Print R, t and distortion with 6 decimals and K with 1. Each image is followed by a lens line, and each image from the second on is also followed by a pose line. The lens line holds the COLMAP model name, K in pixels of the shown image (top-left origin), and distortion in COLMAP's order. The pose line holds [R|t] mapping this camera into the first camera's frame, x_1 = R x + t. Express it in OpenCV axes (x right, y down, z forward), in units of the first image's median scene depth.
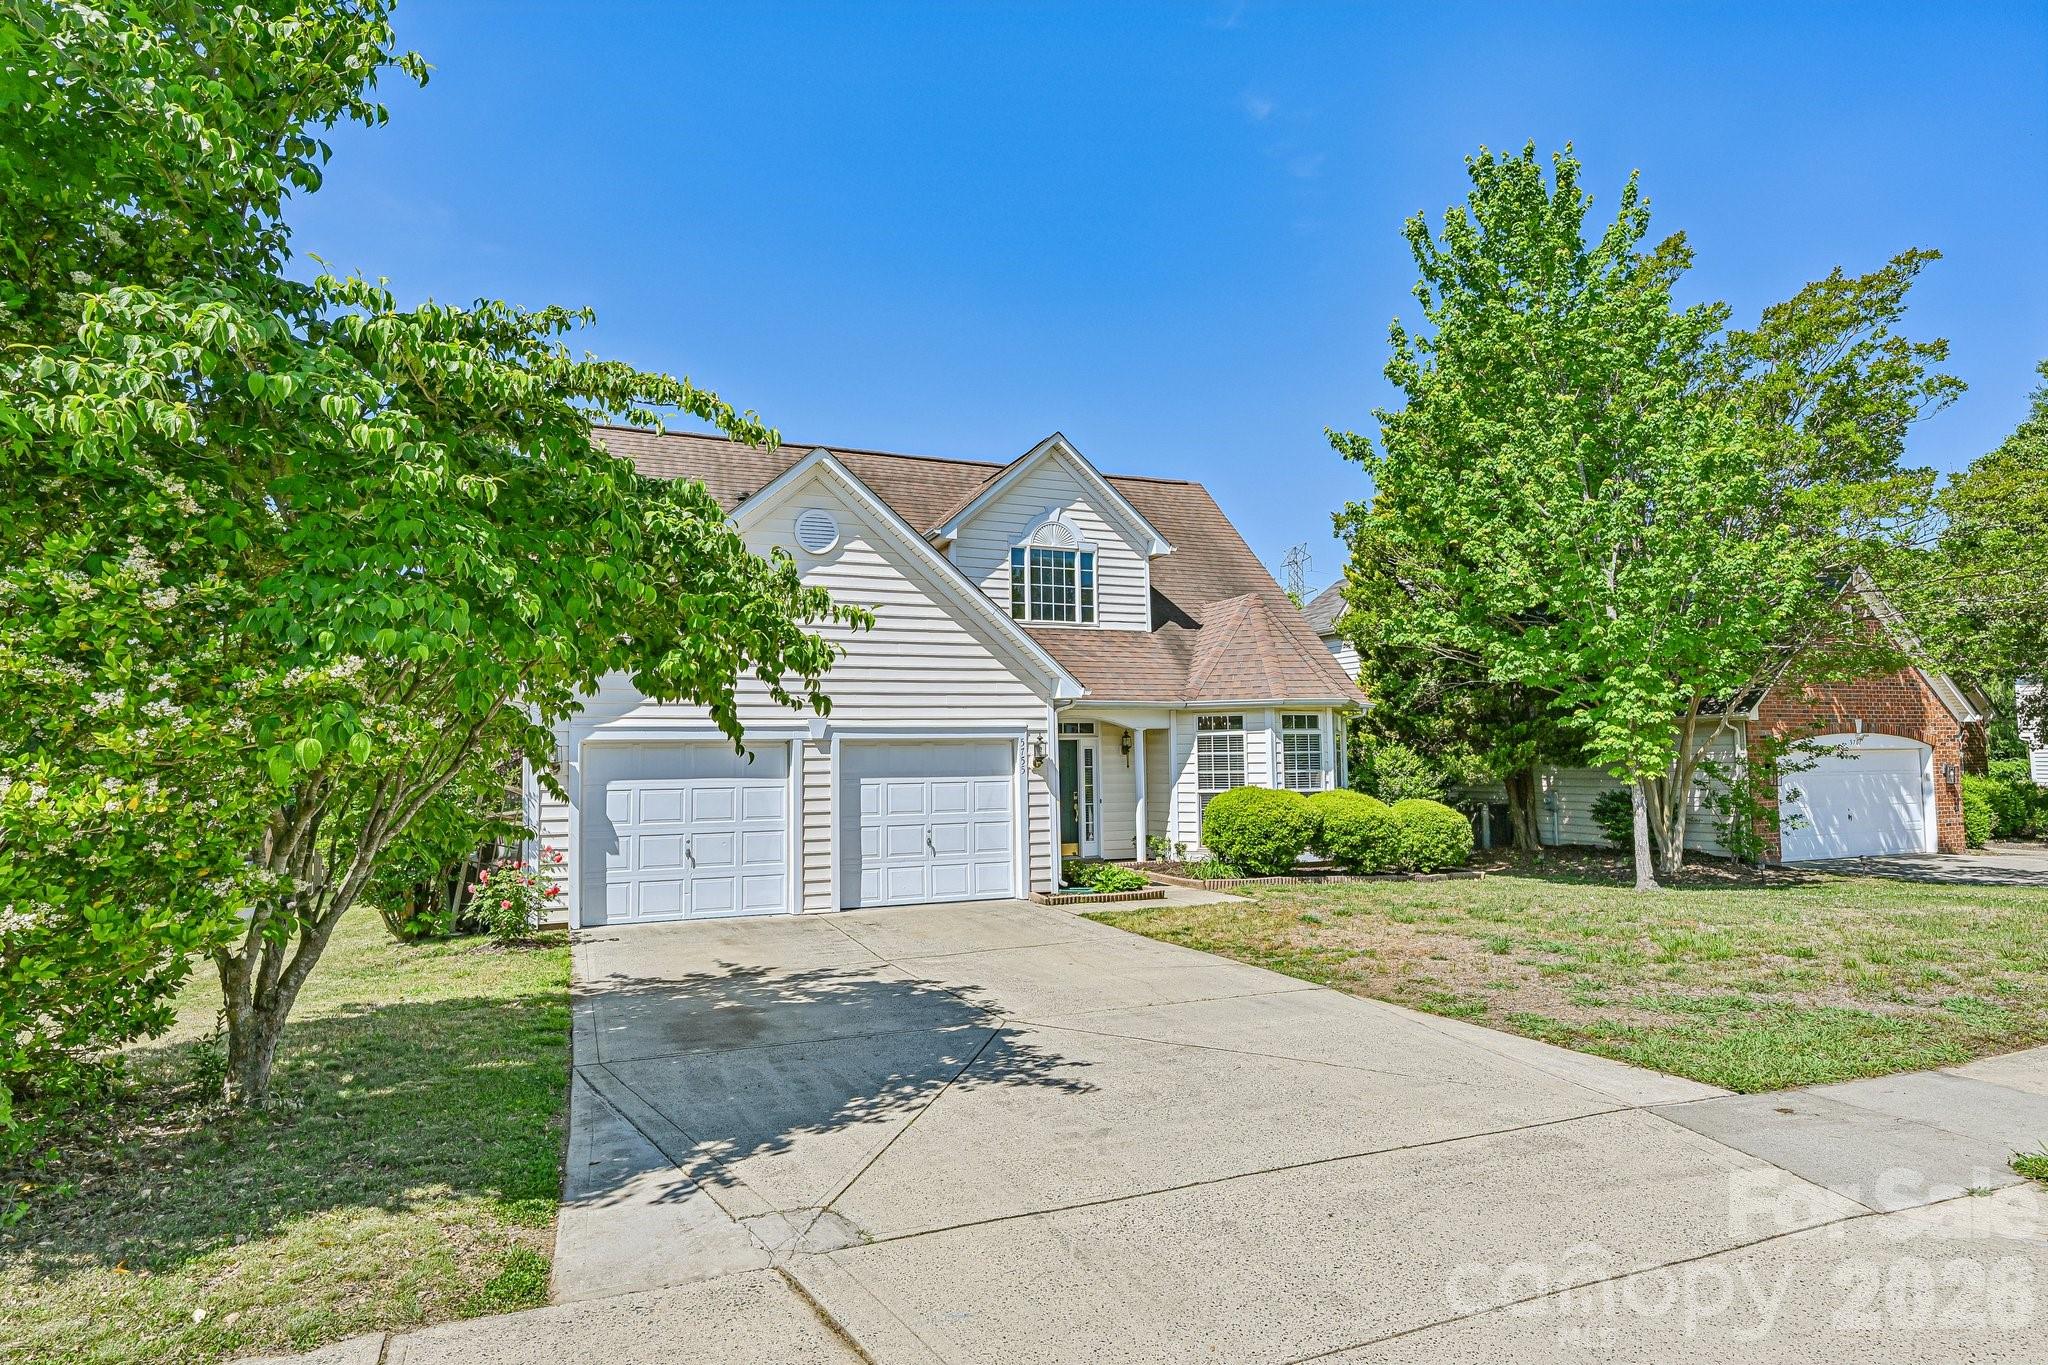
lens RADIAL K [[1230.5, 0, 1024.0], [0, 1230.5, 682.5], [0, 0, 1]] dist [0.004690, 0.000706]
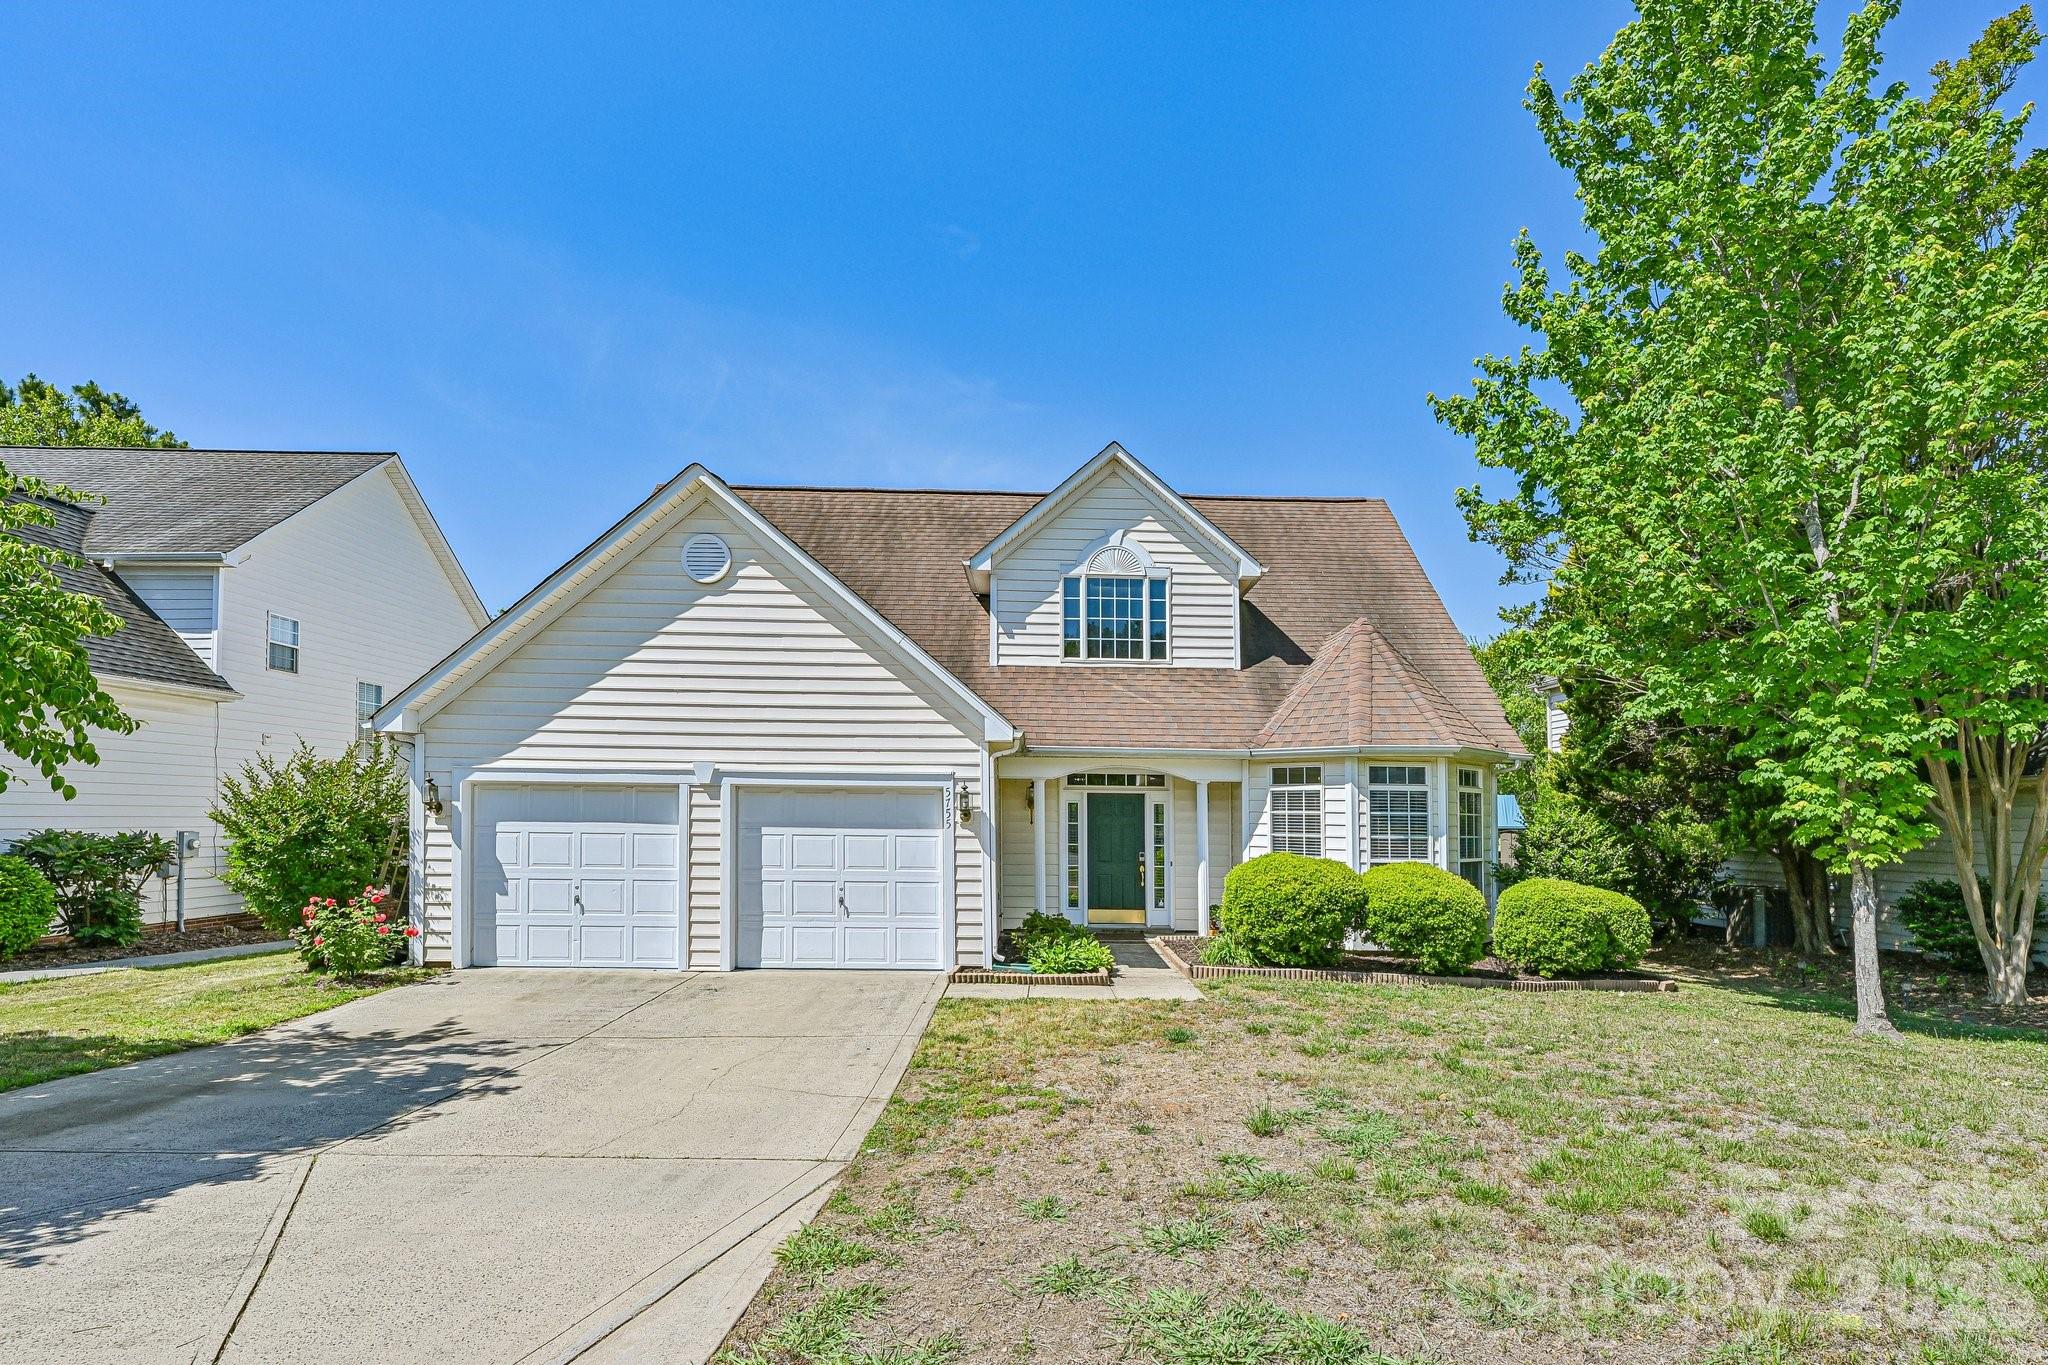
lens RADIAL K [[1092.2, 0, 1019.6], [0, 1092.2, 791.3], [0, 0, 1]] dist [-0.000387, -0.001218]
pose [[0.918424, 0.015706, -0.395285, 0.283388], [0.000098, 0.999203, 0.039929, 0.014362], [0.395597, -0.036710, 0.917690, 0.258793]]
